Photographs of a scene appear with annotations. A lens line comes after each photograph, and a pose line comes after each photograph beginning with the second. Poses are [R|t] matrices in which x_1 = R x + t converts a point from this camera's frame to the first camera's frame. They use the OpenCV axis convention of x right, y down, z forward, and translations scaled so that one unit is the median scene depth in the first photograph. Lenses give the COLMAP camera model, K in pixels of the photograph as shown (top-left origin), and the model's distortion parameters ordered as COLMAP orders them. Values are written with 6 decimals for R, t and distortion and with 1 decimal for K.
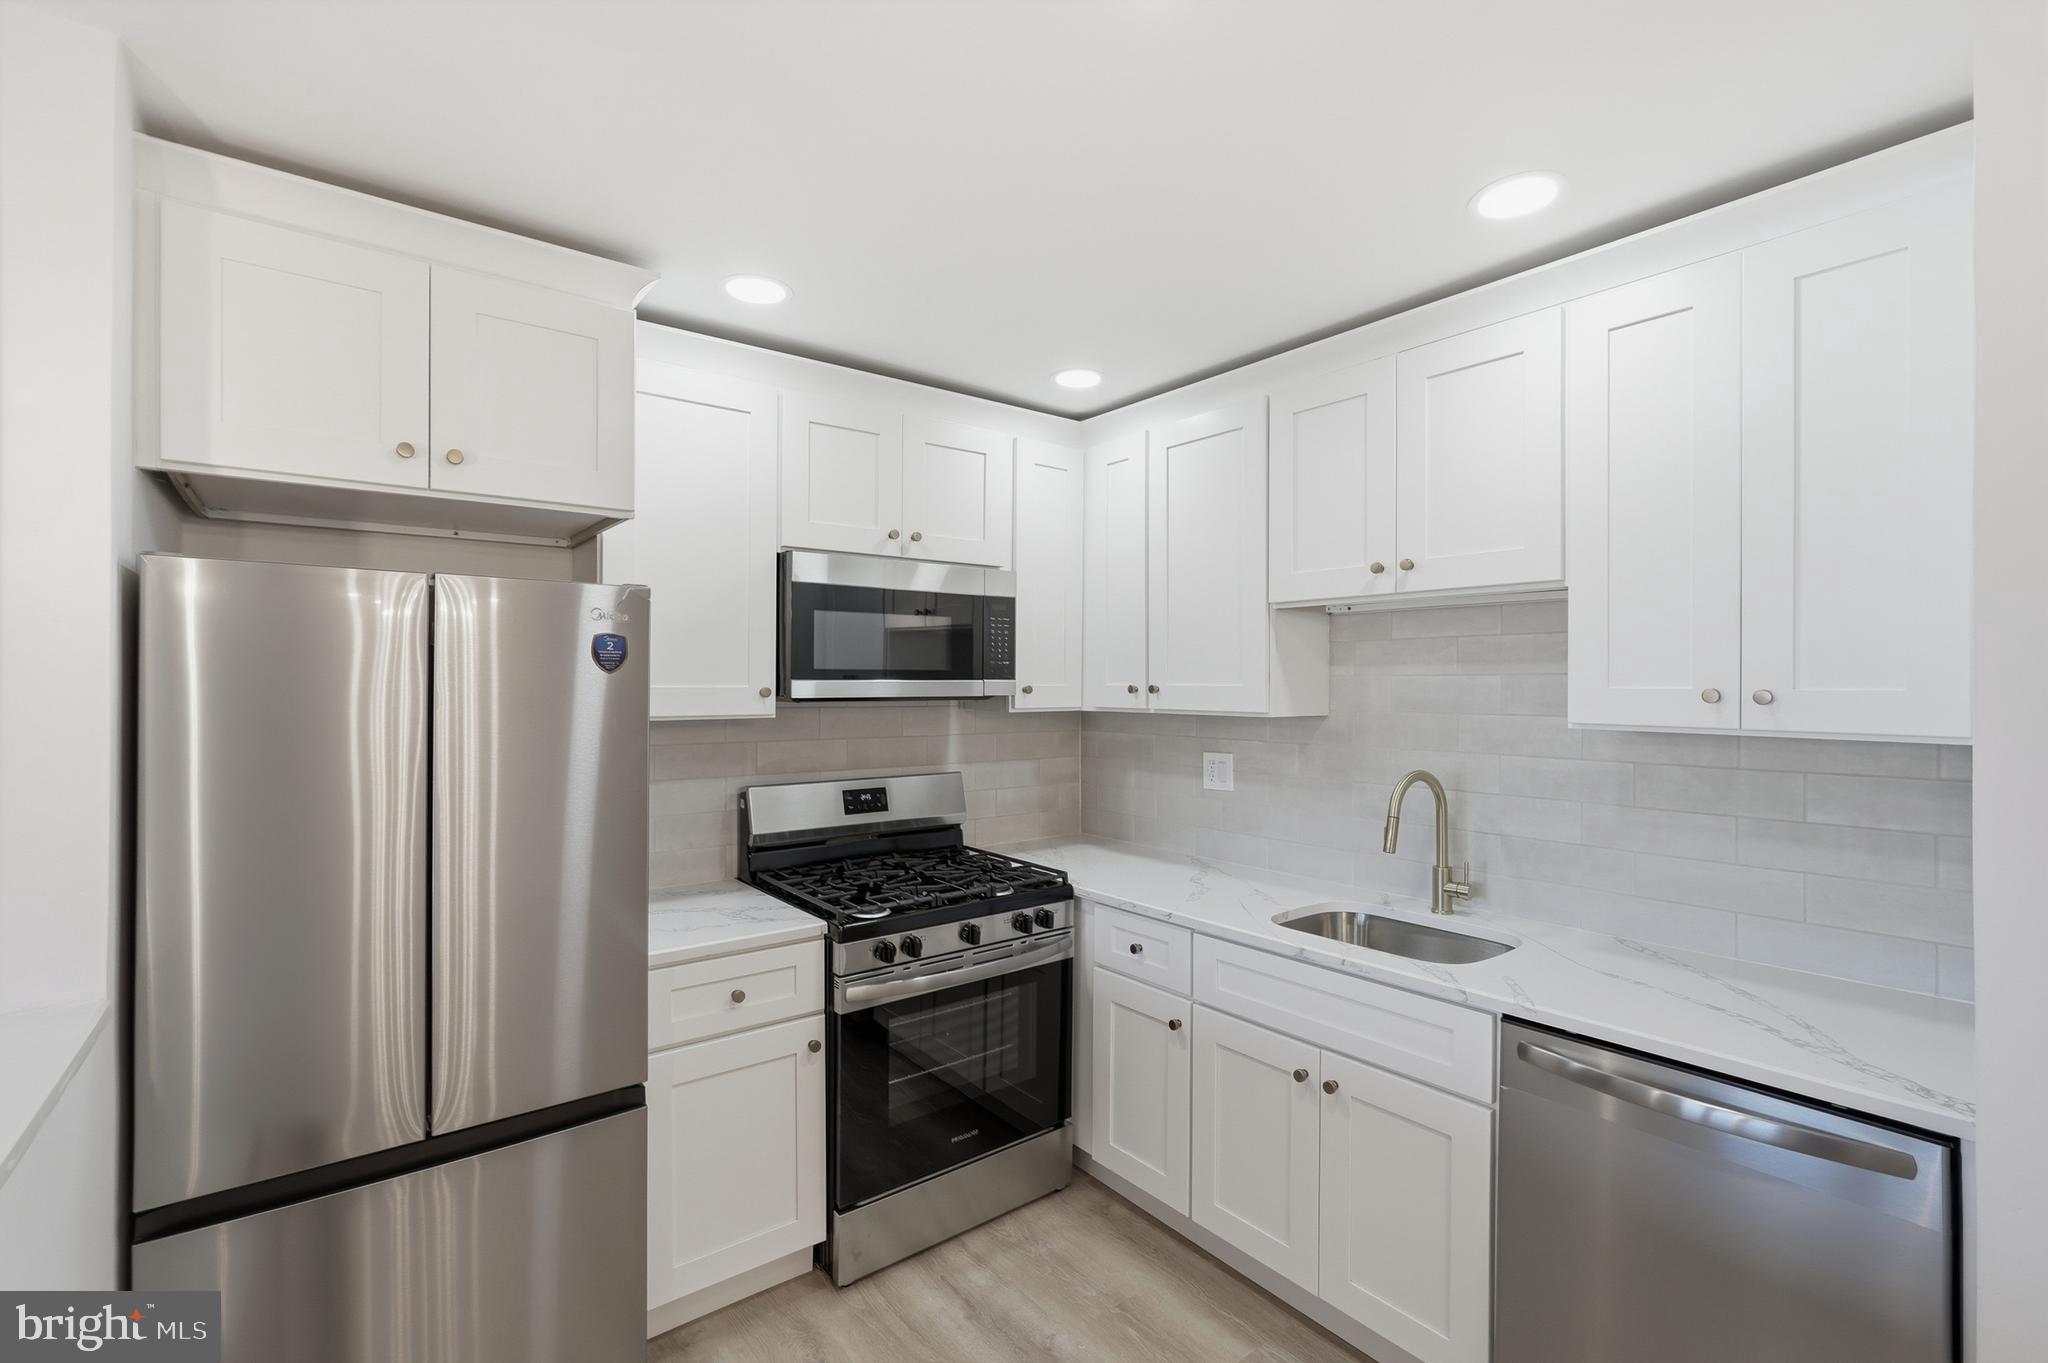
lens RADIAL K [[913.3, 0, 1020.6], [0, 913.3, 690.8], [0, 0, 1]] dist [-0.026708, 0.011234]
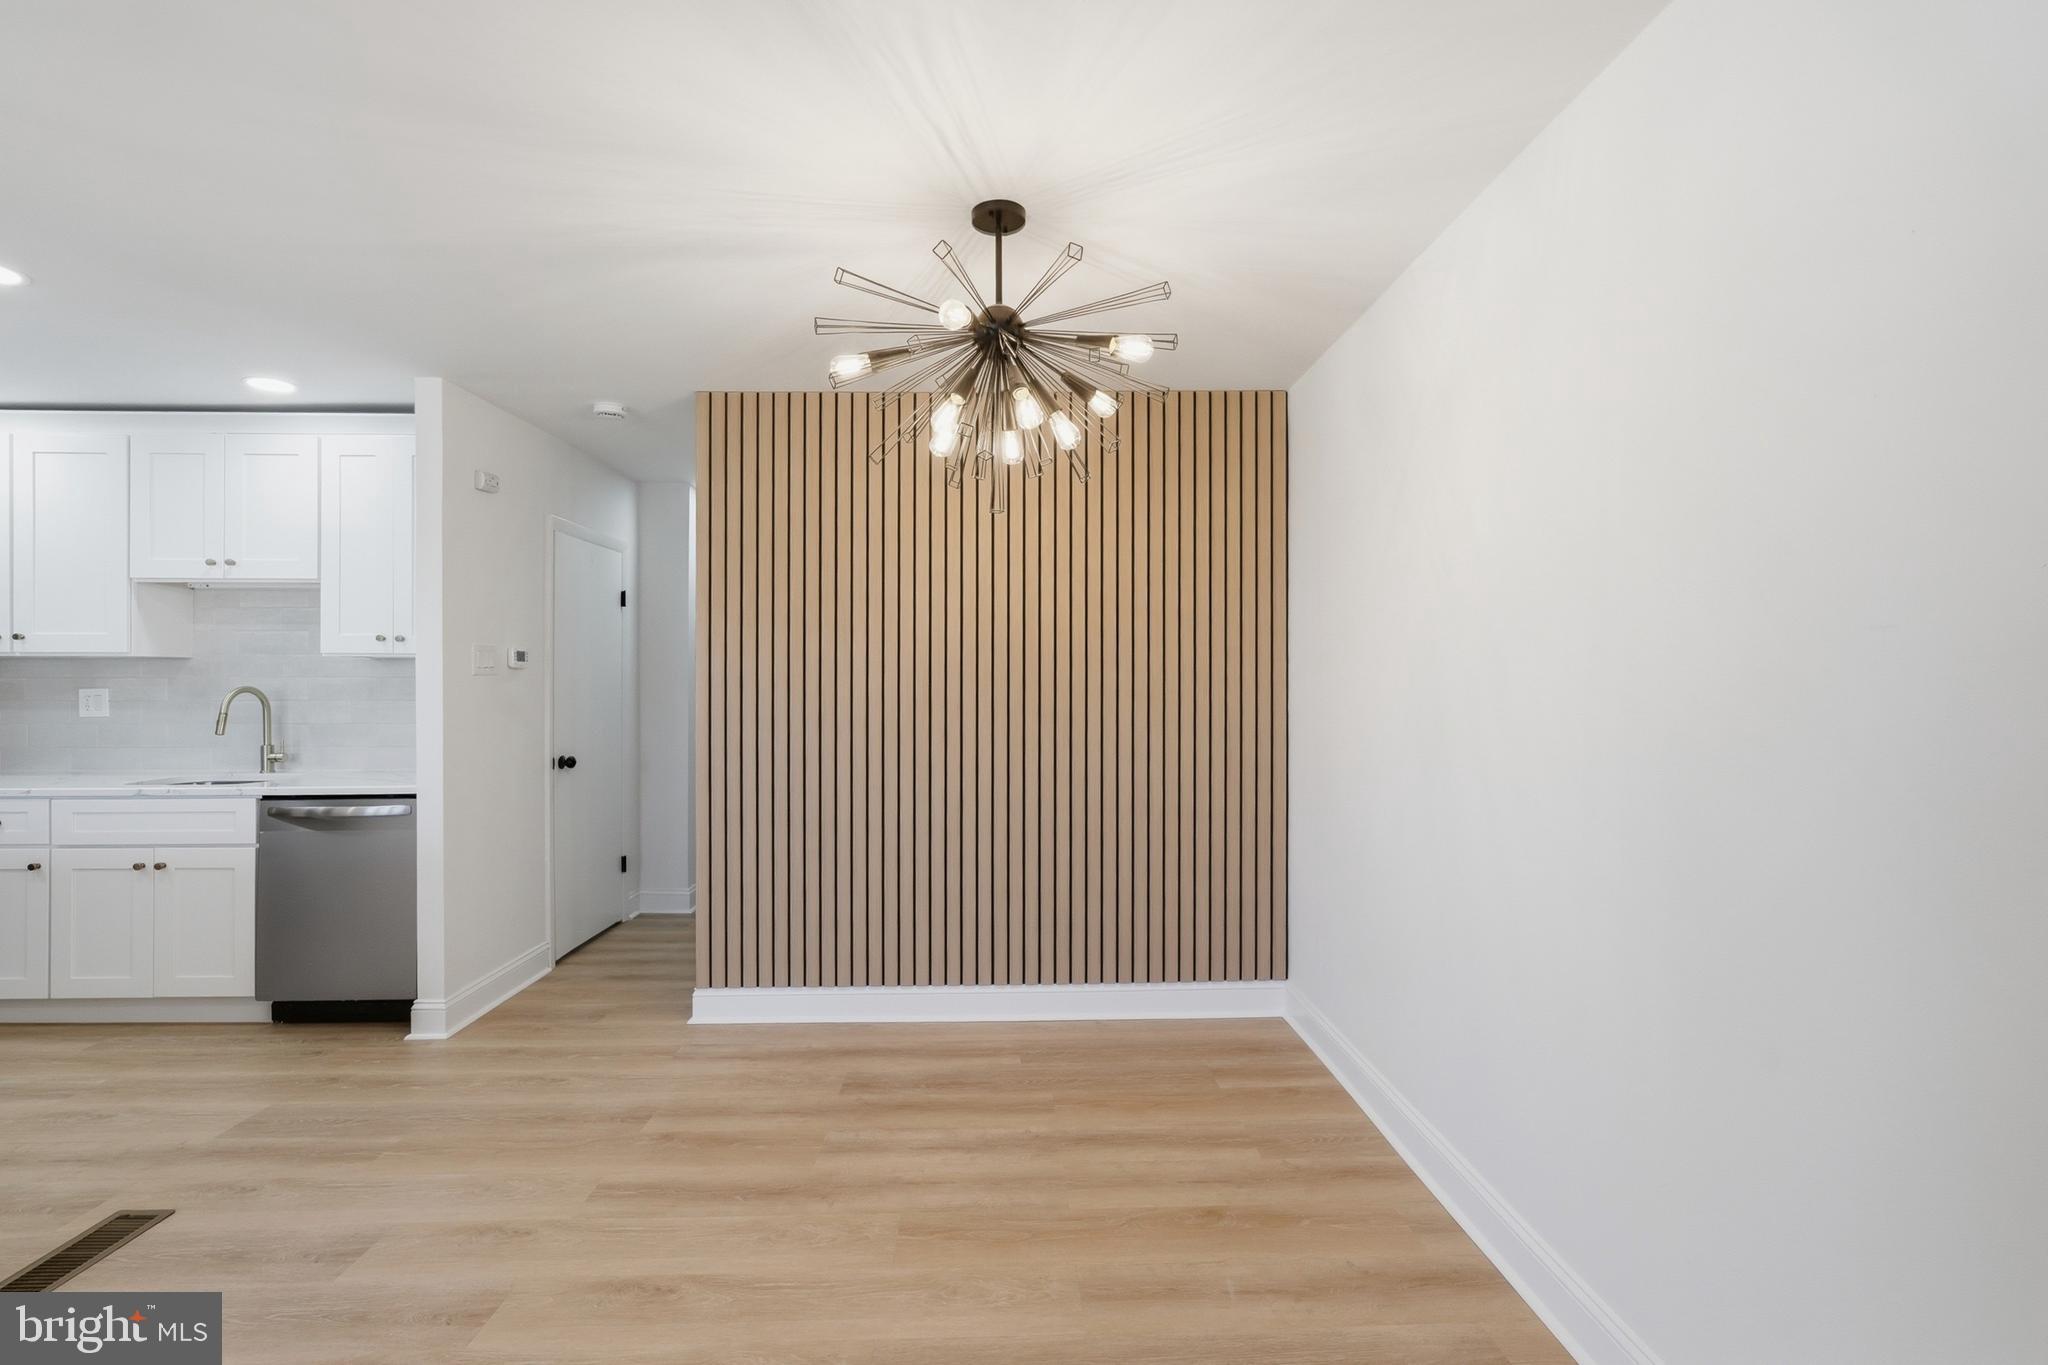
lens RADIAL K [[927.9, 0, 1024.0], [0, 927.9, 682.5], [0, 0, 1]] dist [-0.013218, 0.007623]
pose [[0.597987, -0.004084, 0.801496, -0.062012], [0.005861, 0.999983, 0.000722, 0.086291], [-0.801485, 0.004266, 0.598000, -1.128638]]
